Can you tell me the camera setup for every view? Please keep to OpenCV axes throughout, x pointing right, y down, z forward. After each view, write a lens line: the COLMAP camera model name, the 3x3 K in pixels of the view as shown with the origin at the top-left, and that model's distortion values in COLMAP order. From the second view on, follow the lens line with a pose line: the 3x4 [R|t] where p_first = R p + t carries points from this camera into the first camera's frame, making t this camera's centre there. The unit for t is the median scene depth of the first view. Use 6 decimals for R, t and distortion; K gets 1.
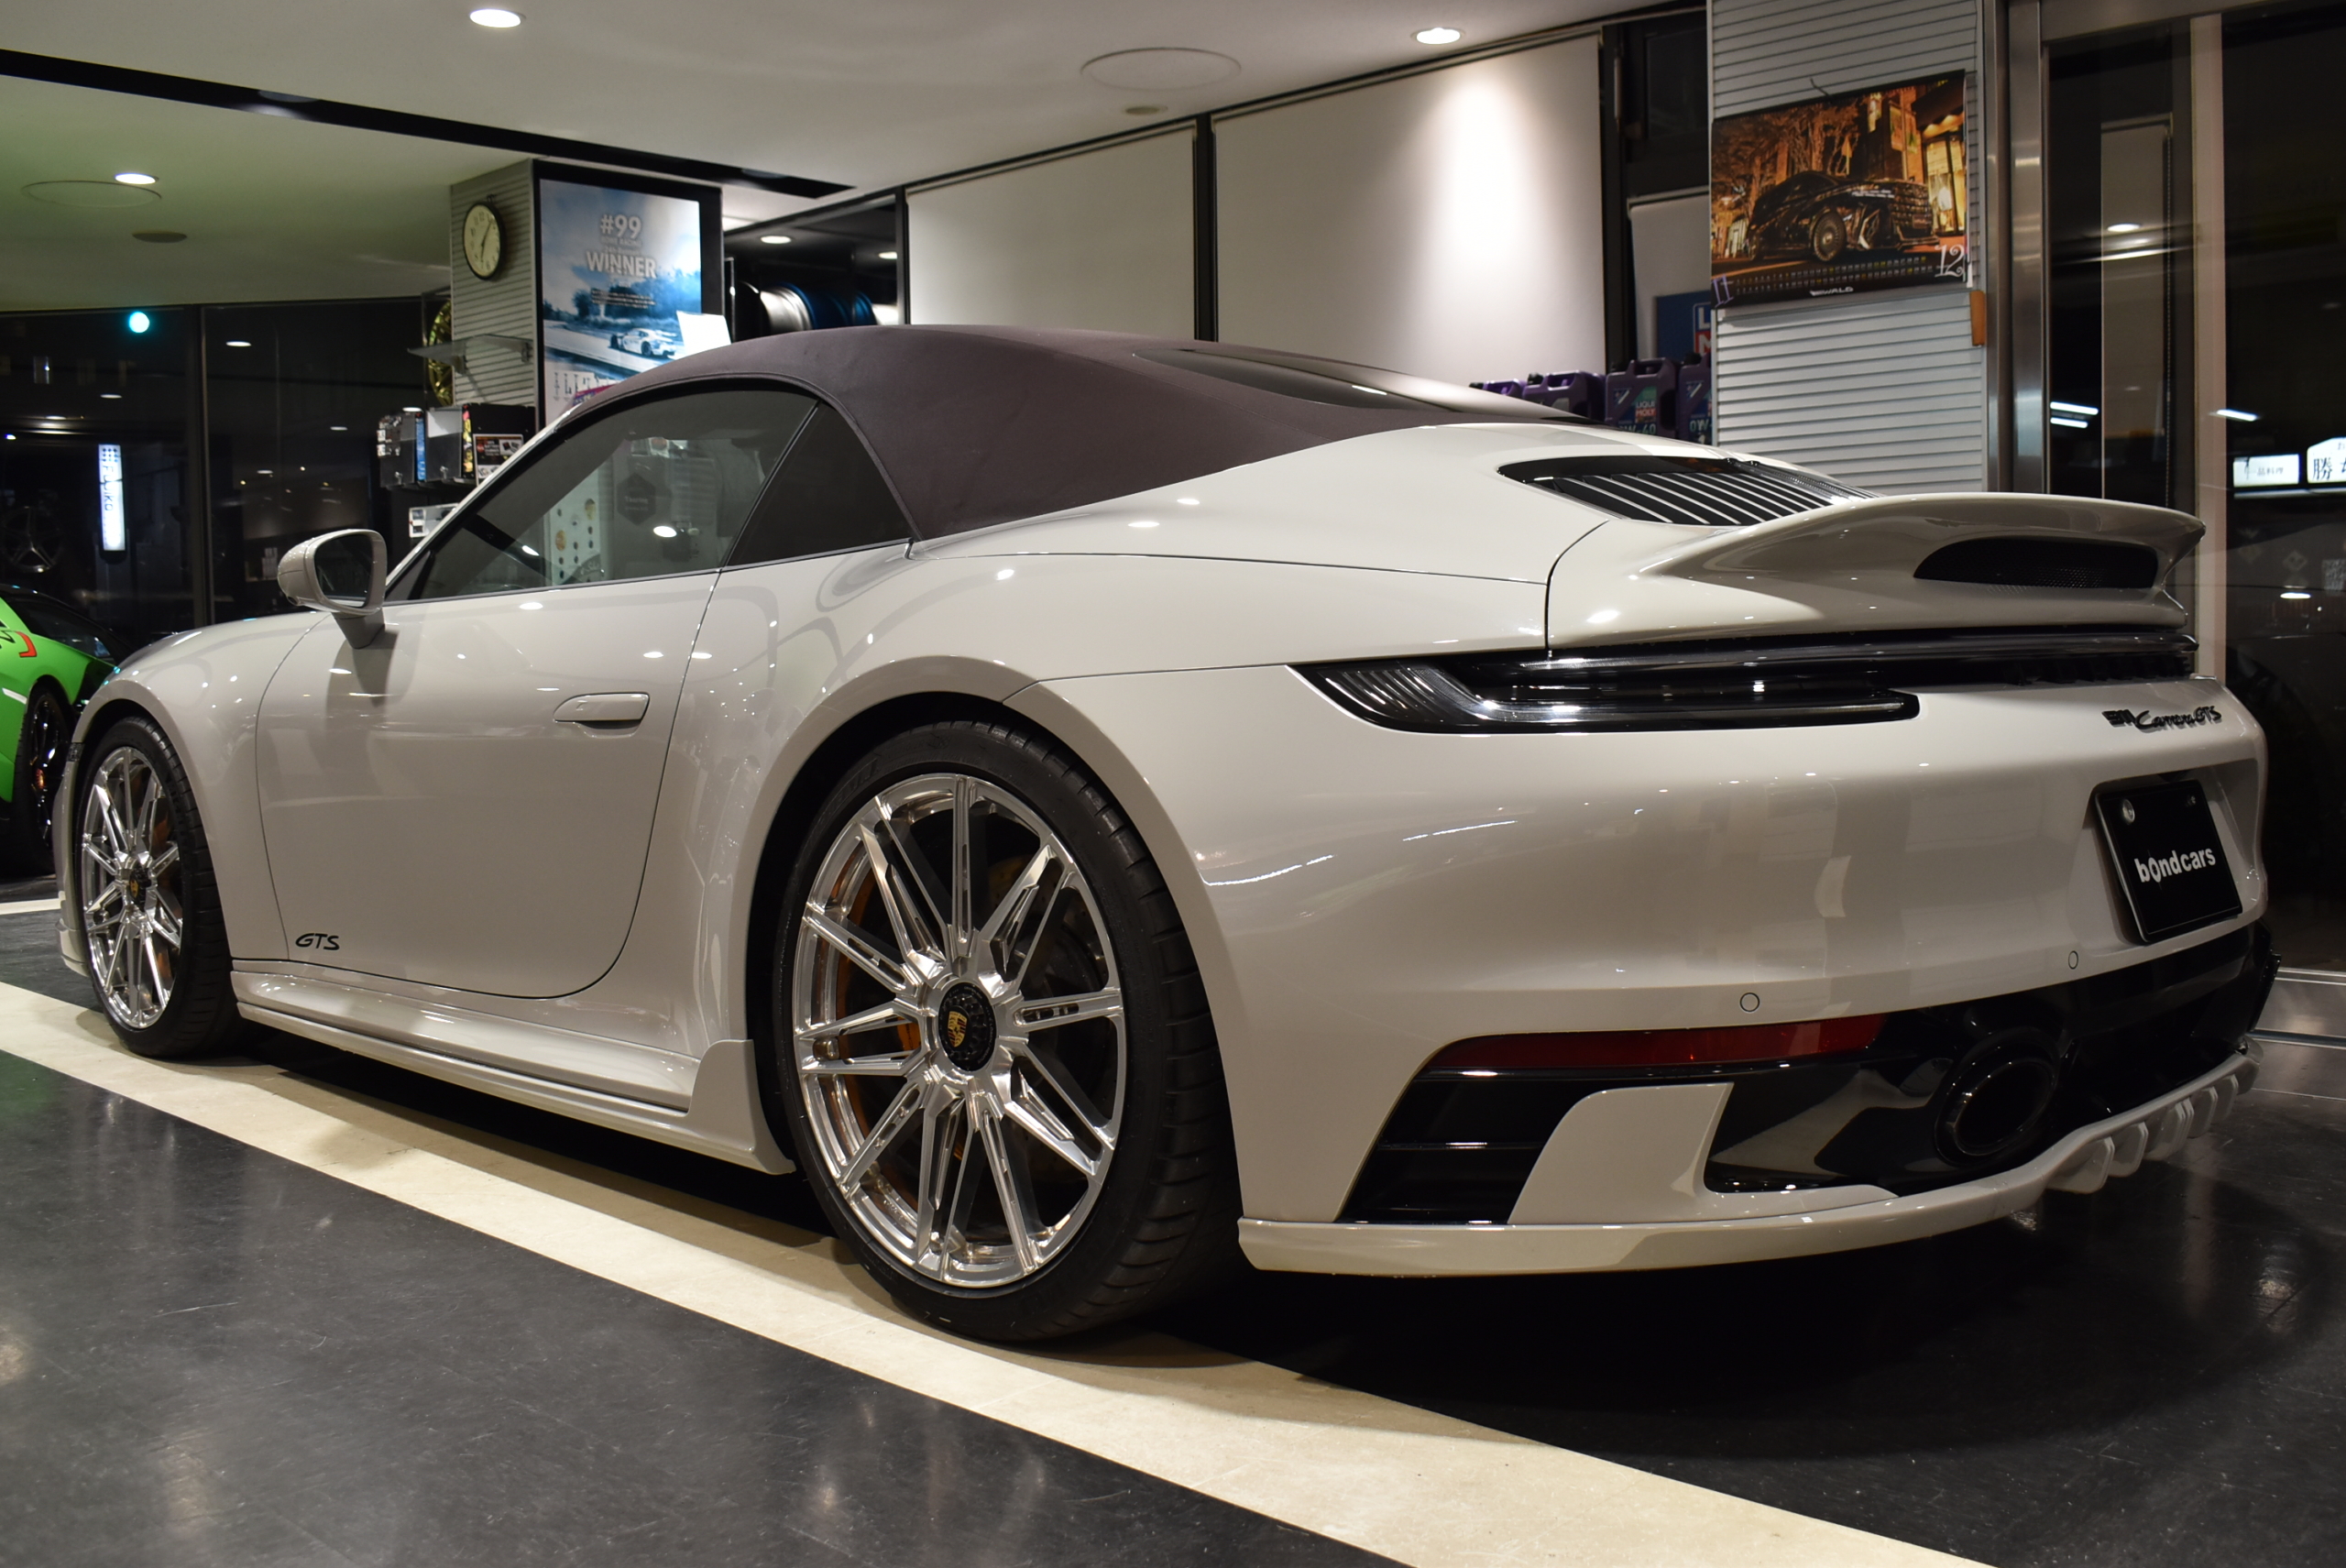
lens RADIAL K [[2141.2, 0, 1173.0], [0, 2141.2, 784.0], [0, 0, 1]] dist [-0.086115, 0.008336]
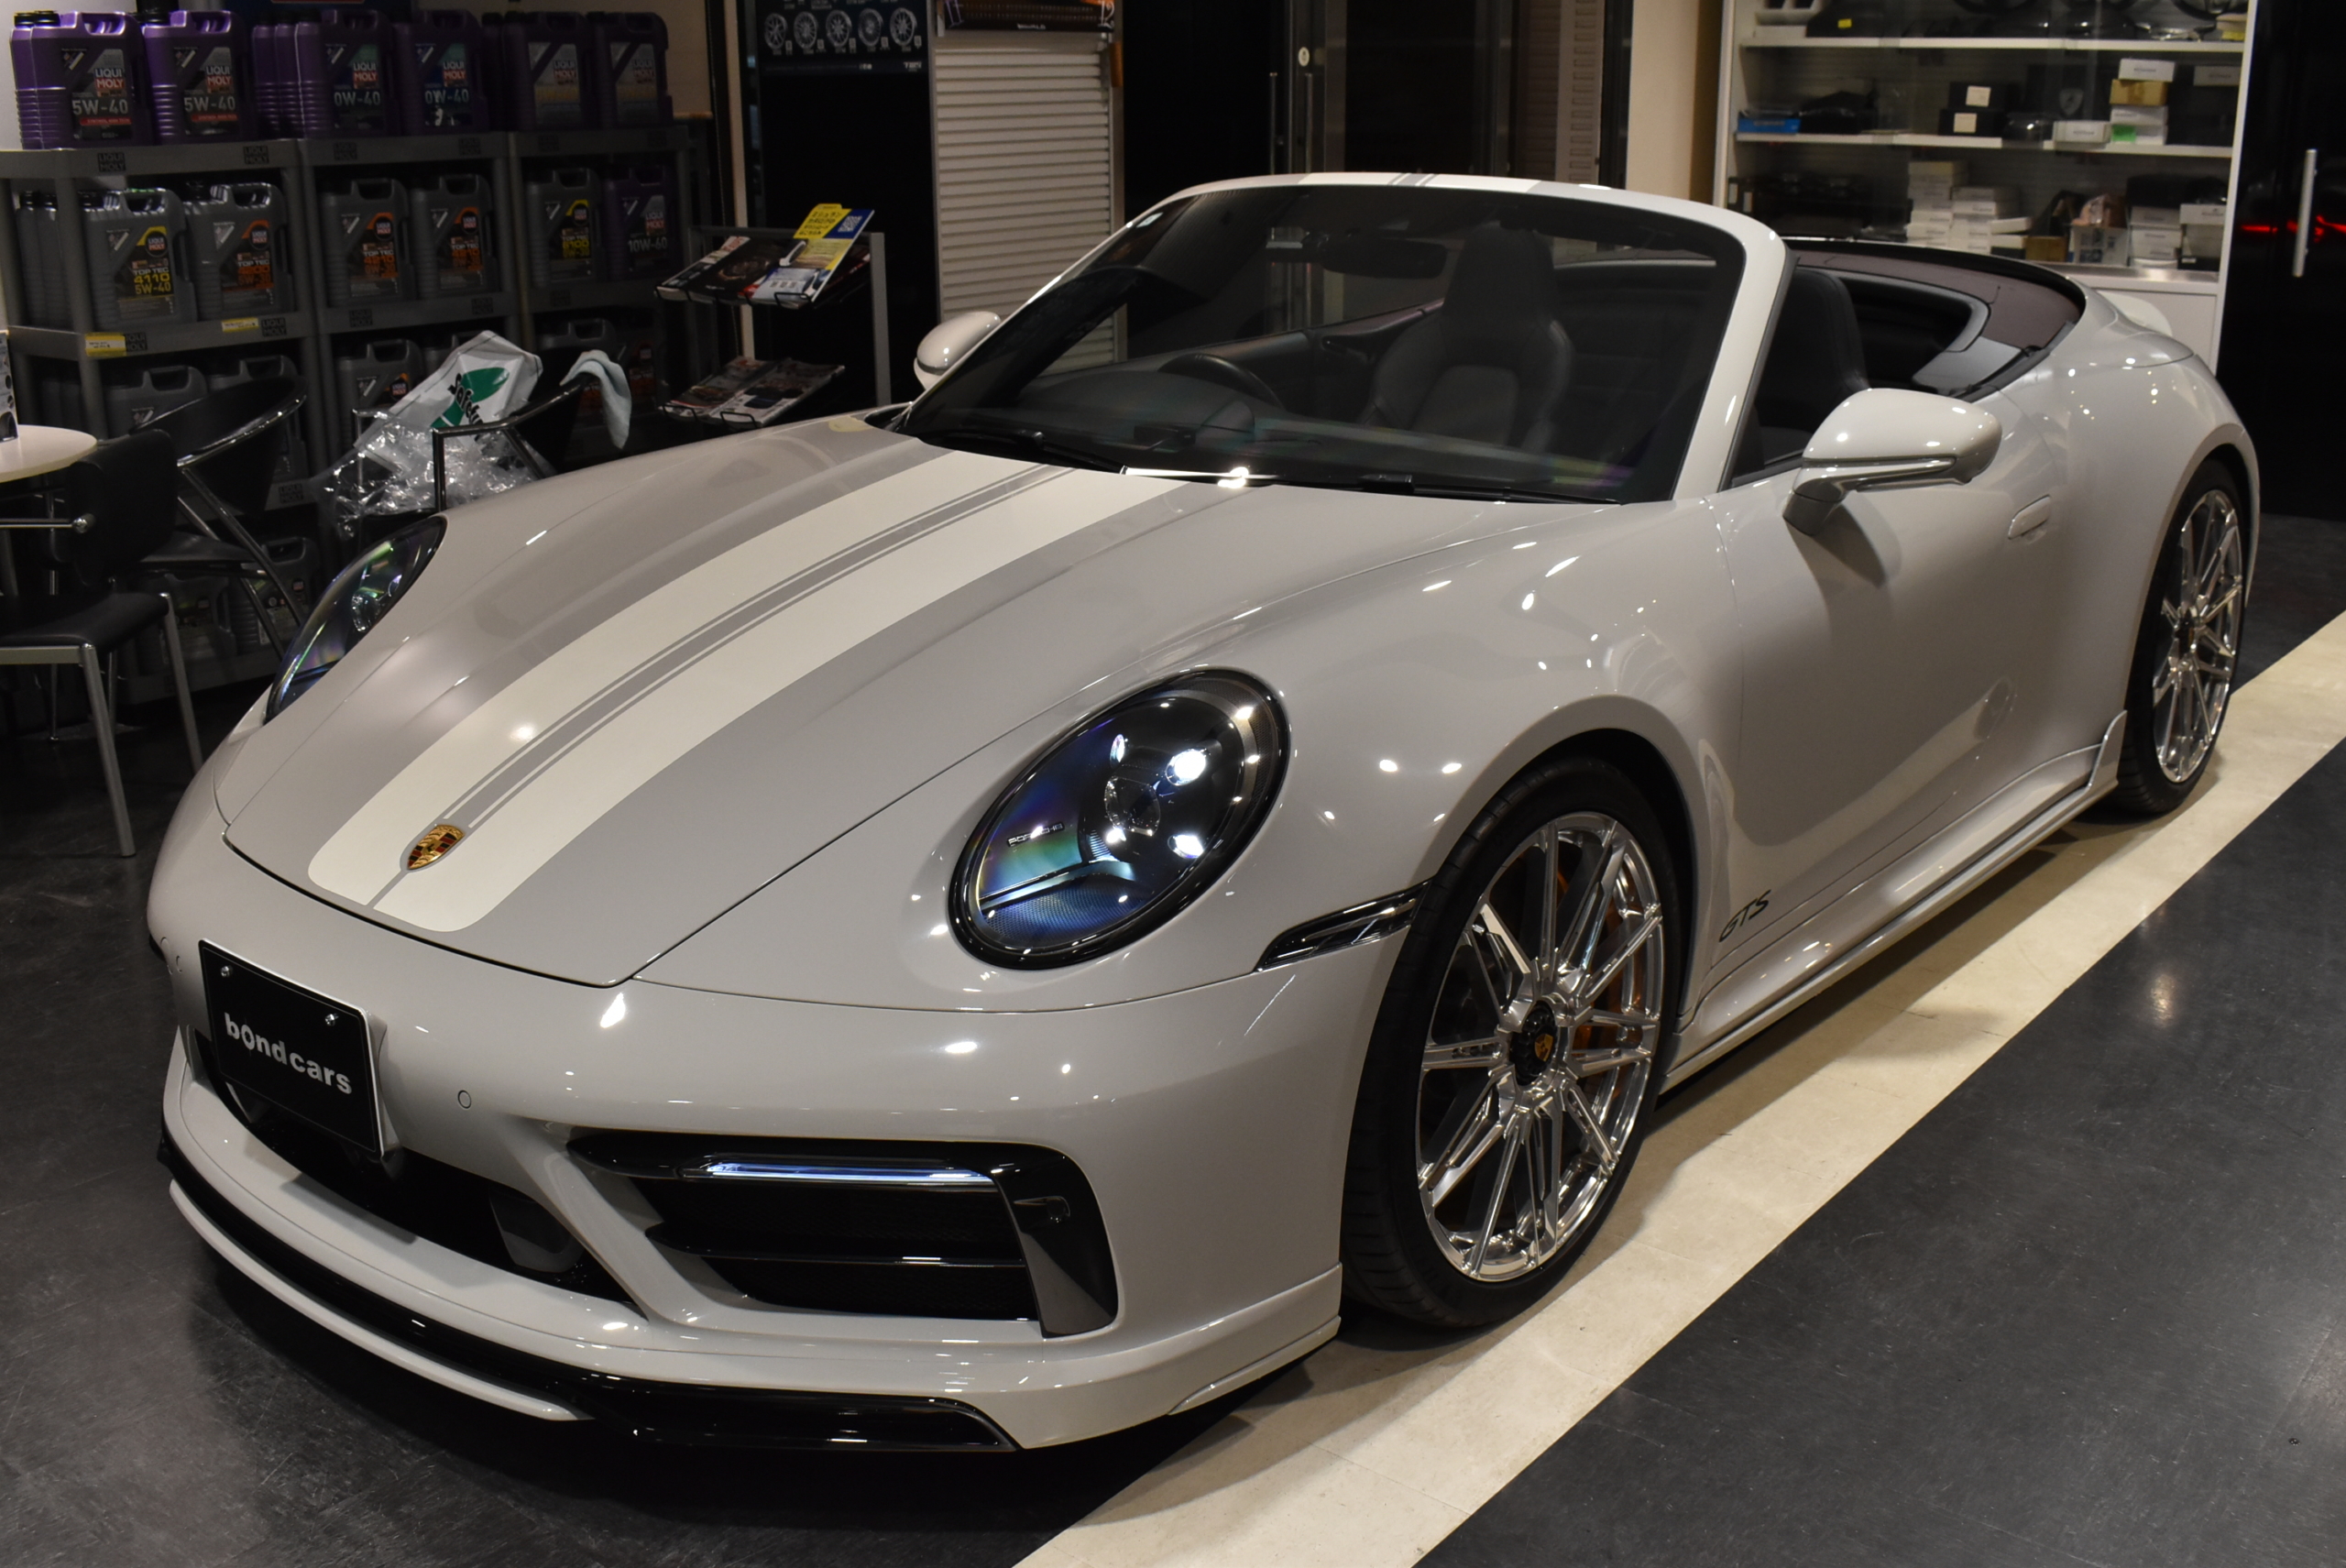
lens RADIAL K [[2313.2, 0, 1173.0], [0, 2313.2, 784.0], [0, 0, 1]] dist [-0.079343, 0.022058]
pose [[-0.071968, -0.282905, 0.956444, -1.207882], [0.072844, 0.954879, 0.287923, -0.238581], [-0.994743, 0.090393, -0.048113, 1.254759]]
